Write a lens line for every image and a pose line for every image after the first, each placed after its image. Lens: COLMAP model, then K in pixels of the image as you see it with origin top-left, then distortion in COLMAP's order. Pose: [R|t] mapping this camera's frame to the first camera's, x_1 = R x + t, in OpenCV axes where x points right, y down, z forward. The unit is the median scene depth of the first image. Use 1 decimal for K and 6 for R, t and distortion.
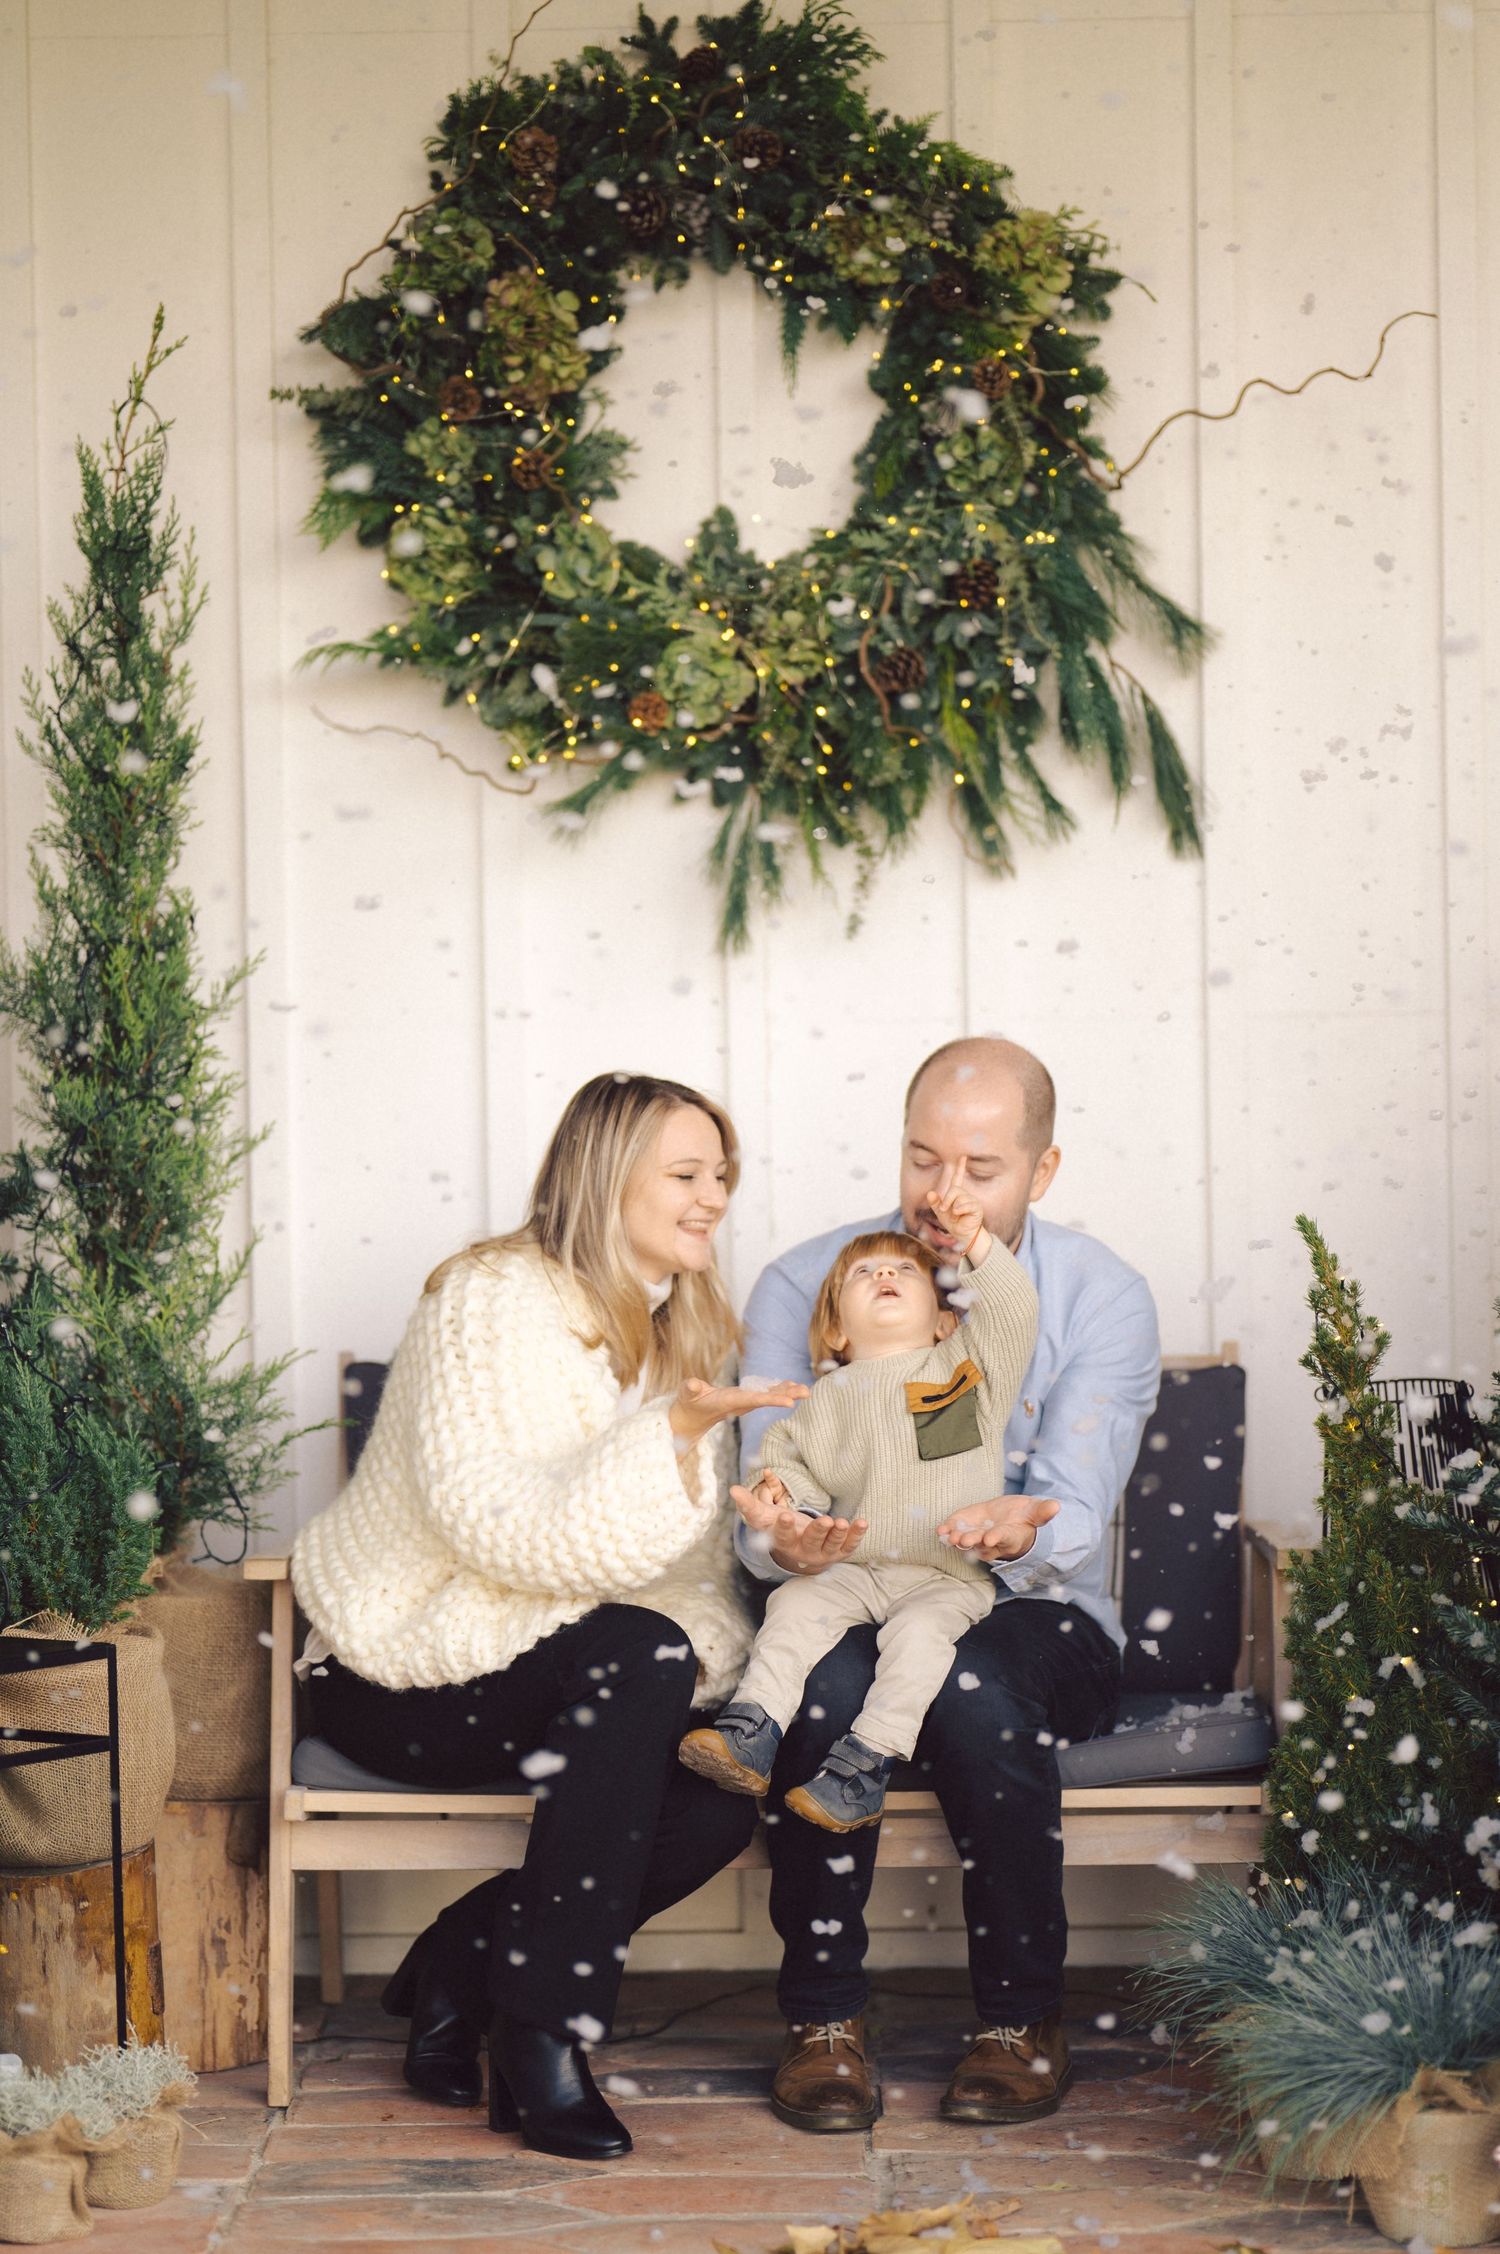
lens RADIAL K [[5328.9, 0, 777.5], [0, 5328.9, 1041.6], [0, 0, 1]] dist [-0.027508, 0.000000]
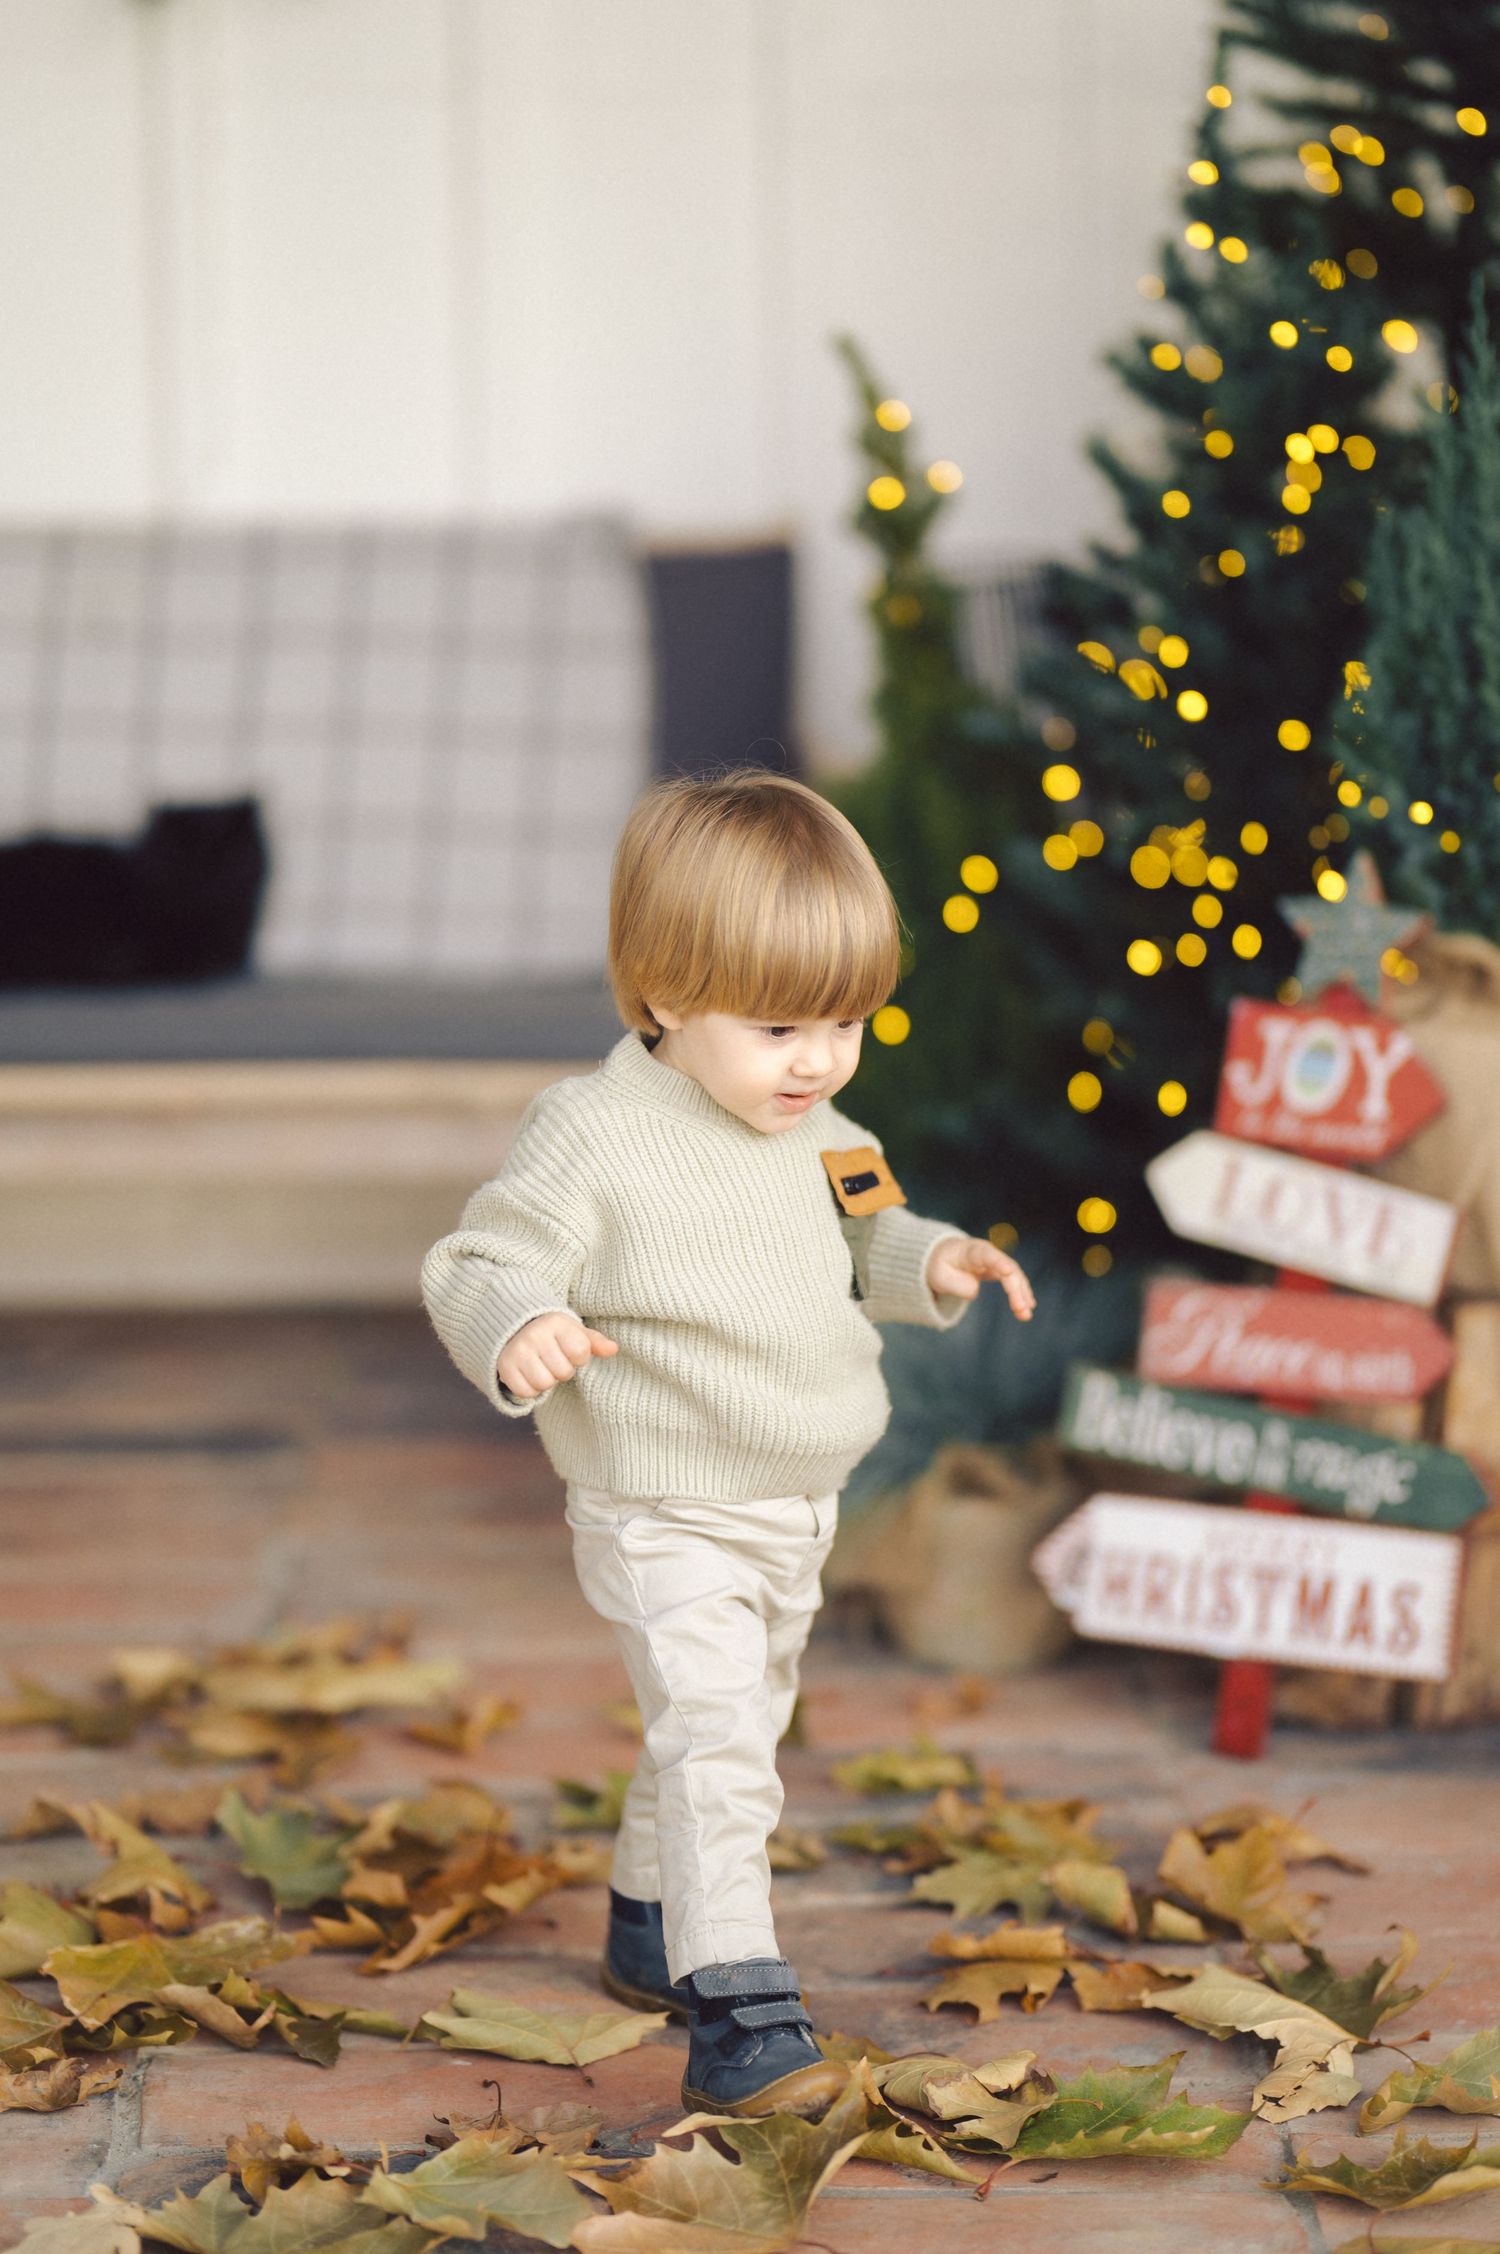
lens RADIAL K [[5562.7, 0, 750.8], [0, 5562.7, 1116.8], [0, 0, 1]] dist [0.005862, 0.000000]
pose [[0.999567, 0.001928, 0.029349, 0.057421], [-0.006469, 0.987822, 0.155454, 0.017945], [-0.028692, -0.155576, 0.987407, 0.184619]]
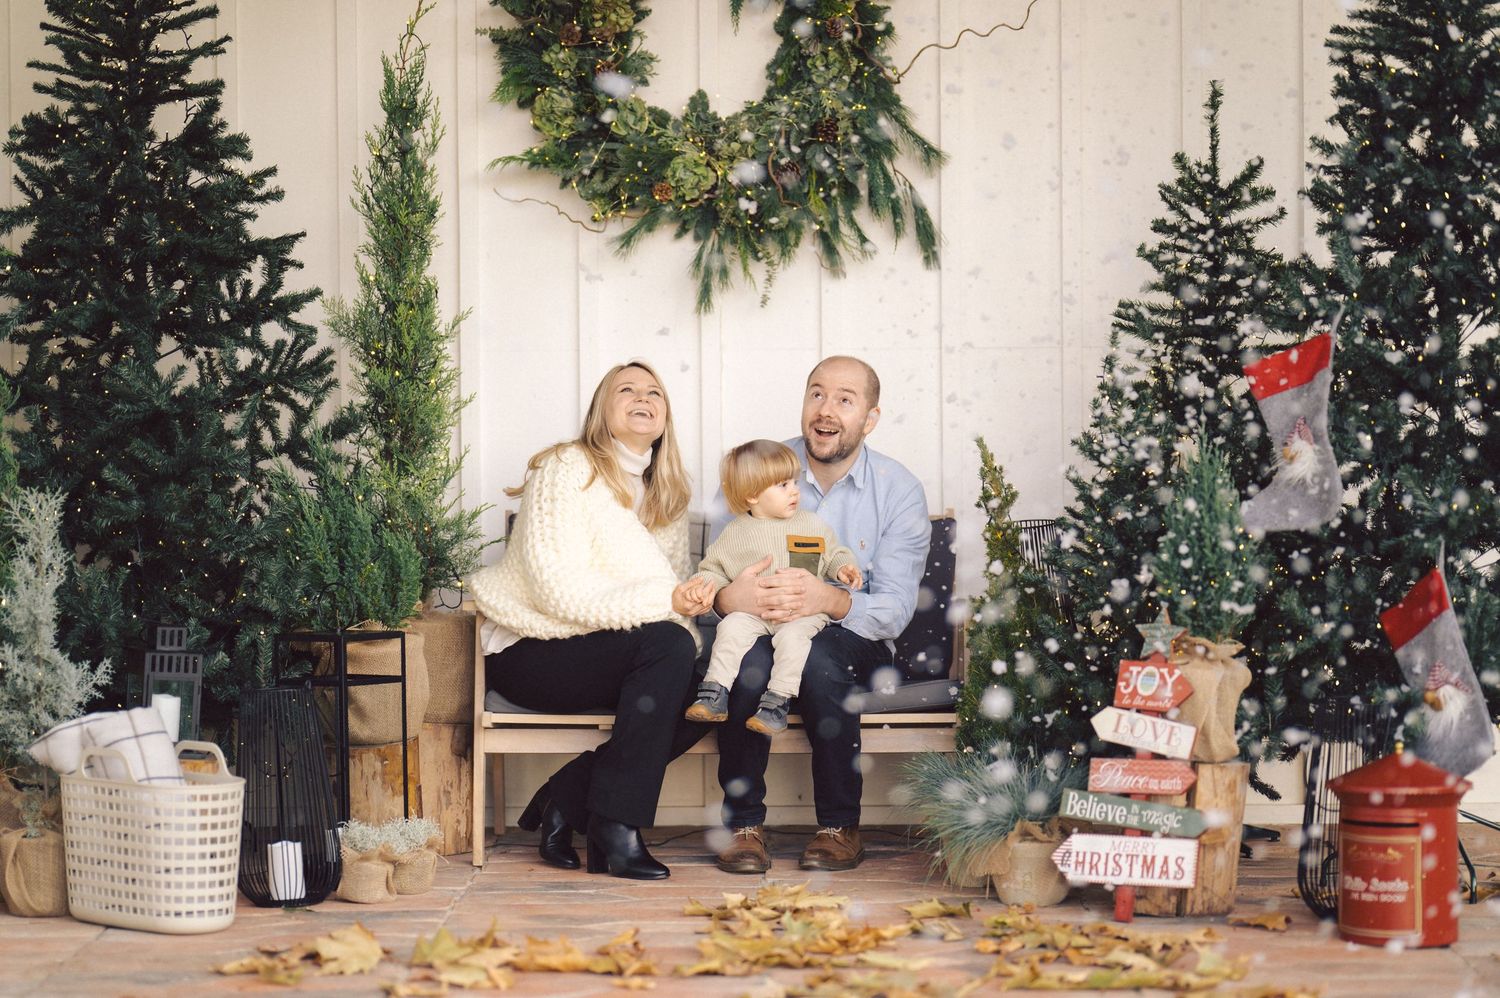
lens RADIAL K [[3701.9, 0, 761.5], [0, 3701.9, 489.4], [0, 0, 1]] dist [0.005862, 0.000000]
pose [[0.999936, 0.009377, 0.006346, 0.005215], [-0.009421, 0.999932, 0.006880, 0.041261], [-0.006281, -0.006940, 0.999956, -0.405788]]
